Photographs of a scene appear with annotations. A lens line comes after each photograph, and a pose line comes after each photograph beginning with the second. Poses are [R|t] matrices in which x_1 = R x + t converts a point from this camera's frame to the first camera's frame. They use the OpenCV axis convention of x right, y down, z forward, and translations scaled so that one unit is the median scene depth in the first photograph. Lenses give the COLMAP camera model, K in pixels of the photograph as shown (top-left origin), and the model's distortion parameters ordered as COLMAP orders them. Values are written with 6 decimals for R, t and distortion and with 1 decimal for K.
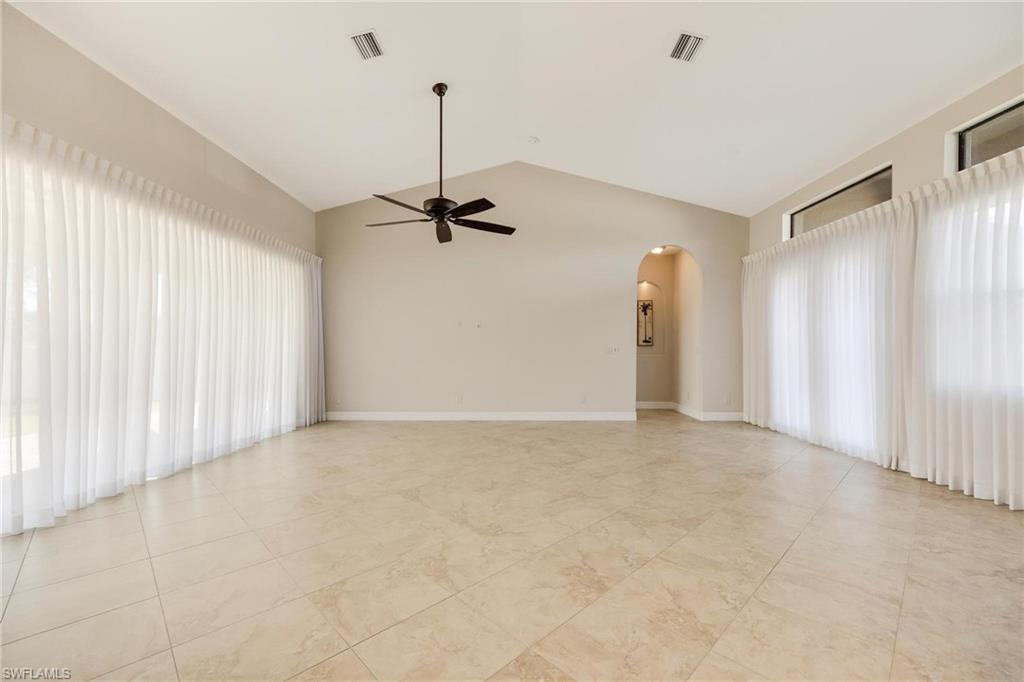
lens RADIAL K [[419.7, 0, 512.8], [0, 419.7, 347.9], [0, 0, 1]] dist [0.005568, 0.001210]
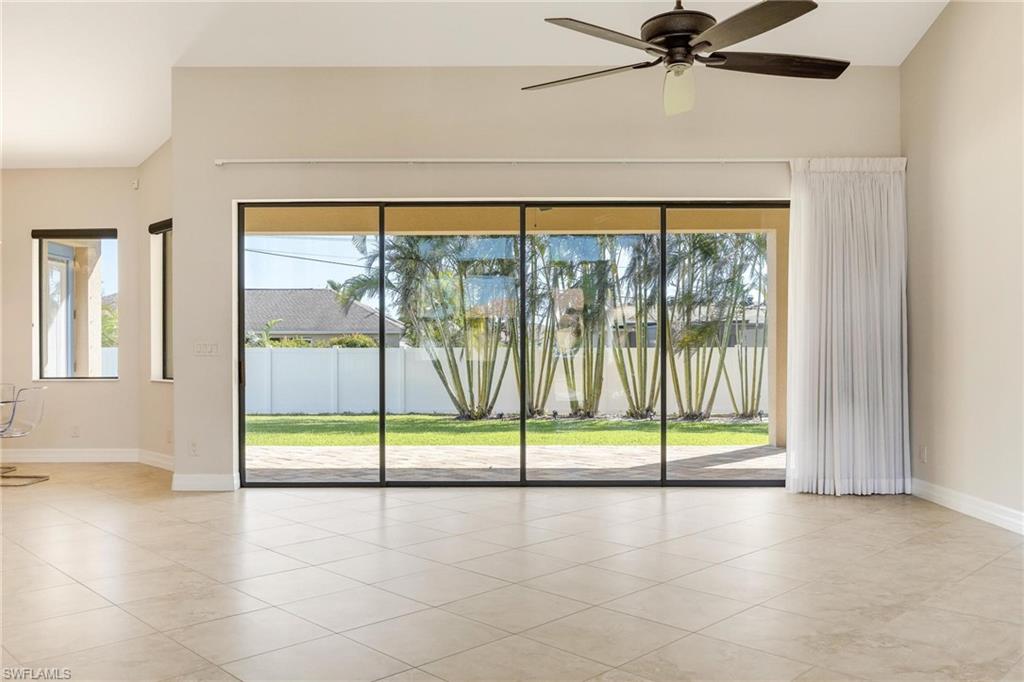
lens RADIAL K [[821.3, 0, 505.6], [0, 821.3, 346.0], [0, 0, 1]] dist [-0.012905, 0.007876]
pose [[-0.000323, -0.008121, -0.999967, 0.540977], [0.002876, 0.999963, -0.008122, 0.009772], [0.999996, -0.002879, -0.000300, 0.604457]]
